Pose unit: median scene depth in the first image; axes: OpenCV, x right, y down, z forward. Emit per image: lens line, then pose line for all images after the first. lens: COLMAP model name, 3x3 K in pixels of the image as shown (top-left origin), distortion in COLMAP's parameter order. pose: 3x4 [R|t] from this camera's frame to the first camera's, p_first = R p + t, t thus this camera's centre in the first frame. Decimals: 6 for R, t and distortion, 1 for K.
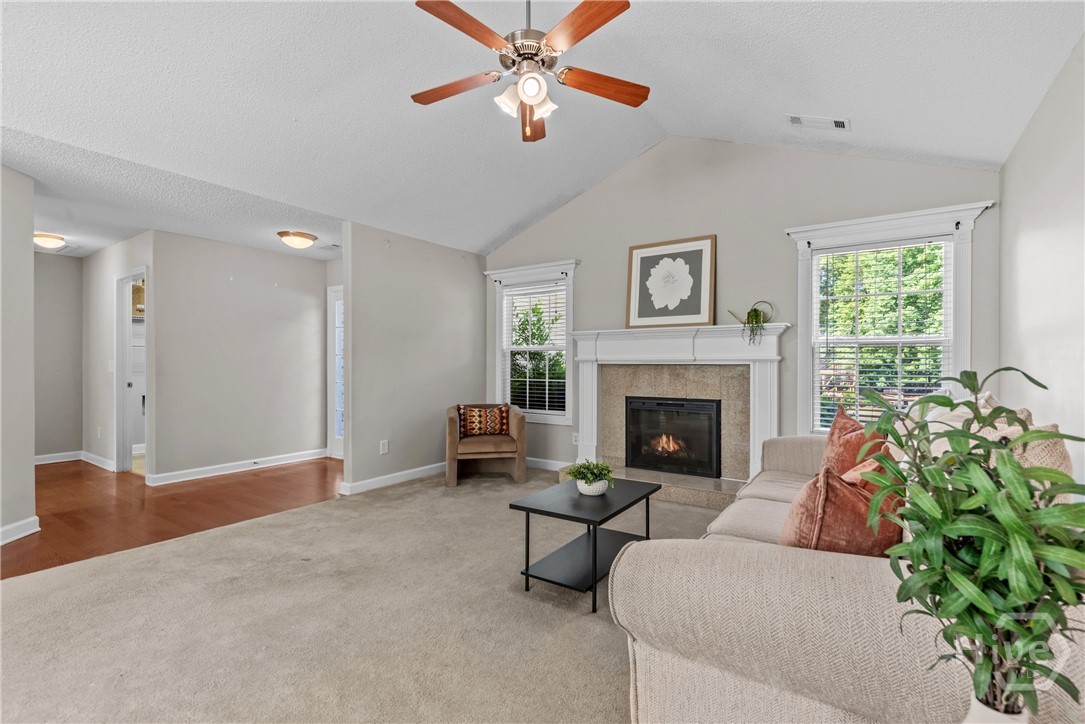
lens RADIAL K [[484.7, 0, 543.4], [0, 484.7, 365.3], [0, 0, 1]] dist [0.007249, -0.002709]
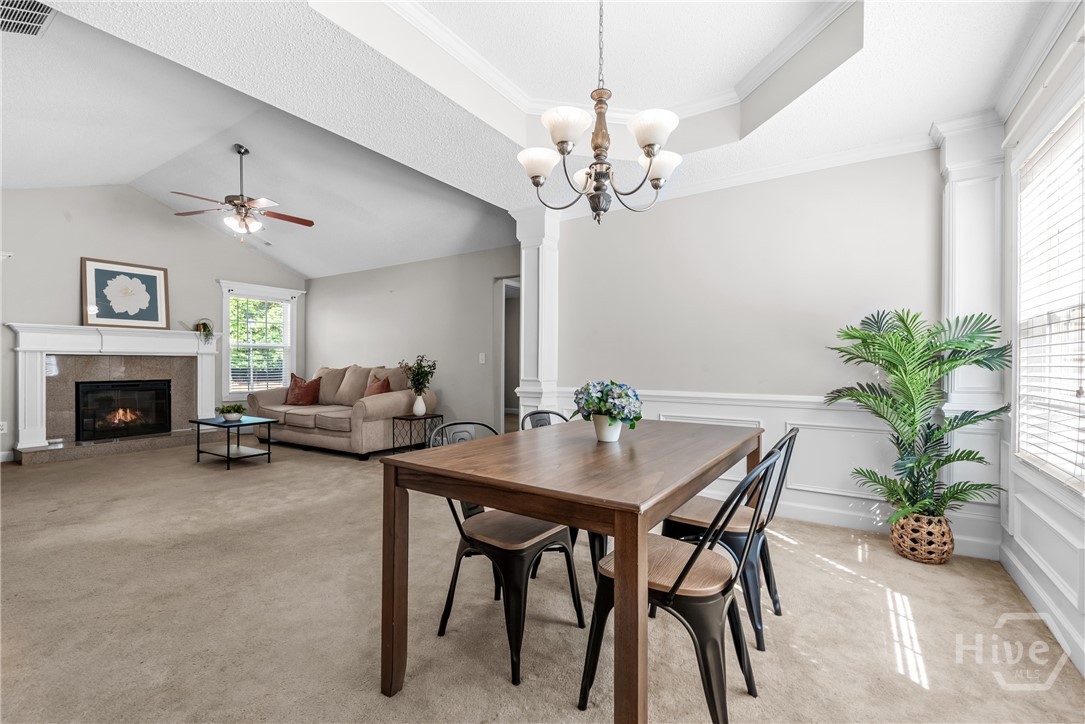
lens RADIAL K [[484.7, 0, 555.5], [0, 484.7, 364.3], [0, 0, 1]] dist [0.007249, -0.002709]
pose [[-0.044235, -0.003926, 0.999013, -1.120793], [0.003913, 0.999984, 0.004103, 0.020788], [-0.999013, 0.004091, -0.044219, -0.117277]]
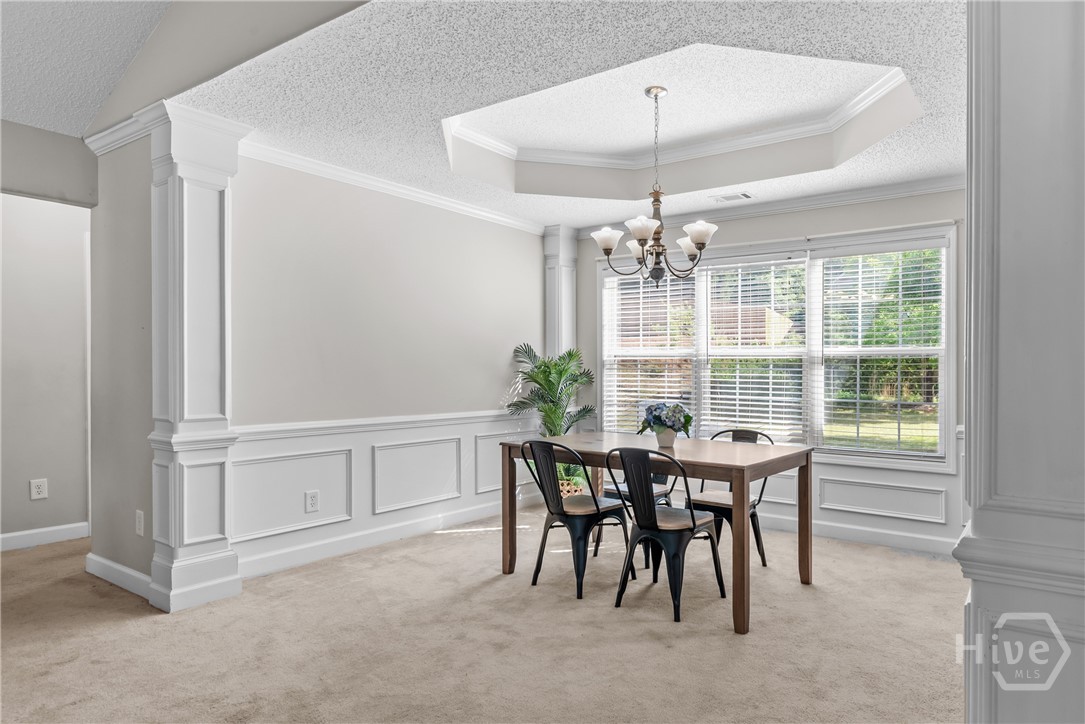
lens RADIAL K [[639.1, 0, 627.9], [0, 639.1, 370.6], [0, 0, 1]] dist [0.007672, -0.000862]
pose [[-0.999299, -0.005606, -0.037017, -0.597457], [-0.005810, 0.999969, 0.005399, -0.002661], [0.036985, 0.005611, -0.999300, 0.617136]]
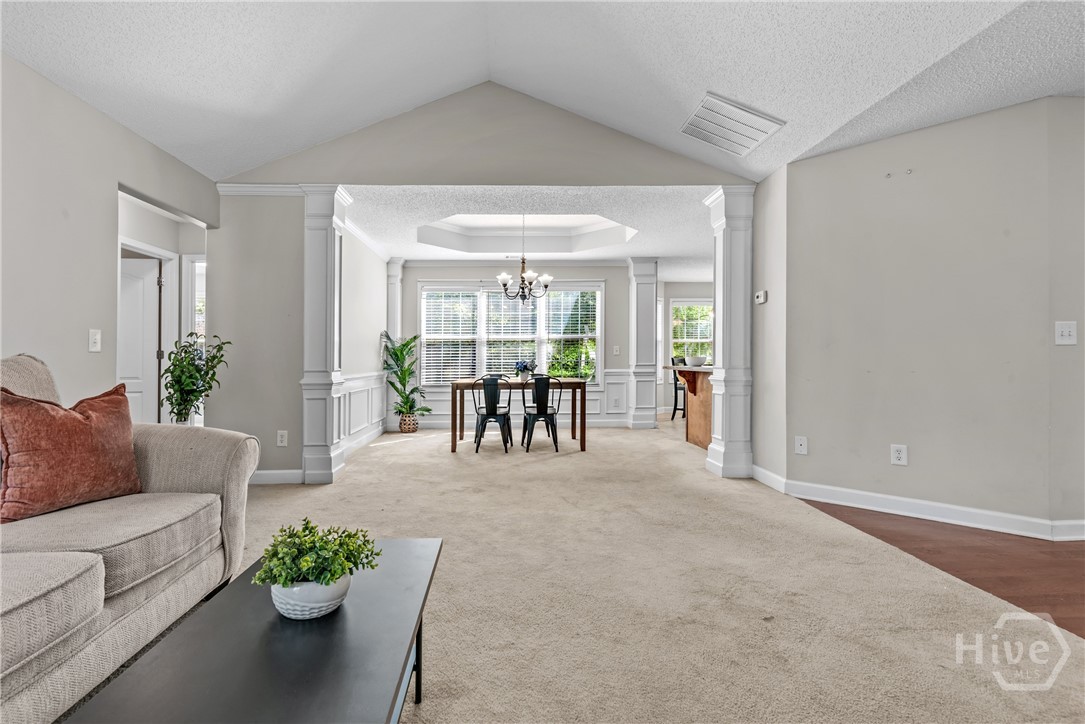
lens RADIAL K [[484.7, 0, 533.6], [0, 484.7, 364.2], [0, 0, 1]] dist [0.007249, -0.002709]
pose [[-0.796928, 0.015586, -0.603873, 0.075636], [0.003247, 0.999763, 0.021519, 0.025313], [0.604066, 0.015188, -0.796790, 0.847094]]
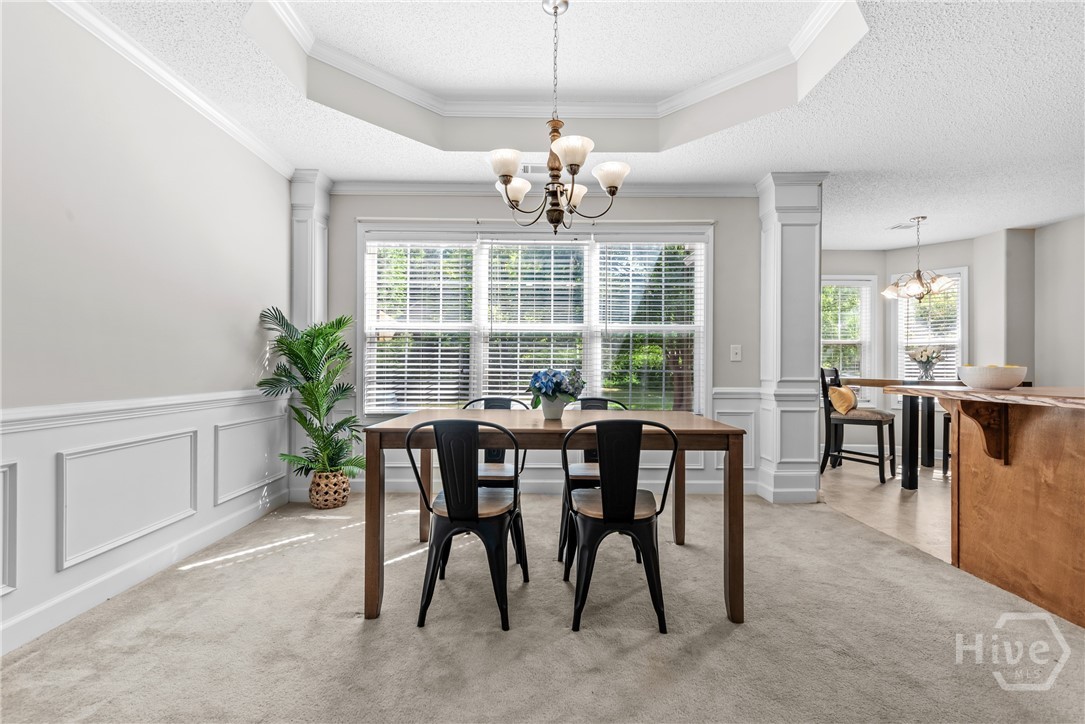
lens RADIAL K [[484.7, 0, 536.0], [0, 484.7, 361.2], [0, 0, 1]] dist [0.007249, -0.002709]
pose [[-0.818504, -0.007970, -0.574445, -0.349296], [-0.006255, 0.999968, -0.004961, 0.037315], [0.574466, -0.000467, -0.818528, 0.230908]]
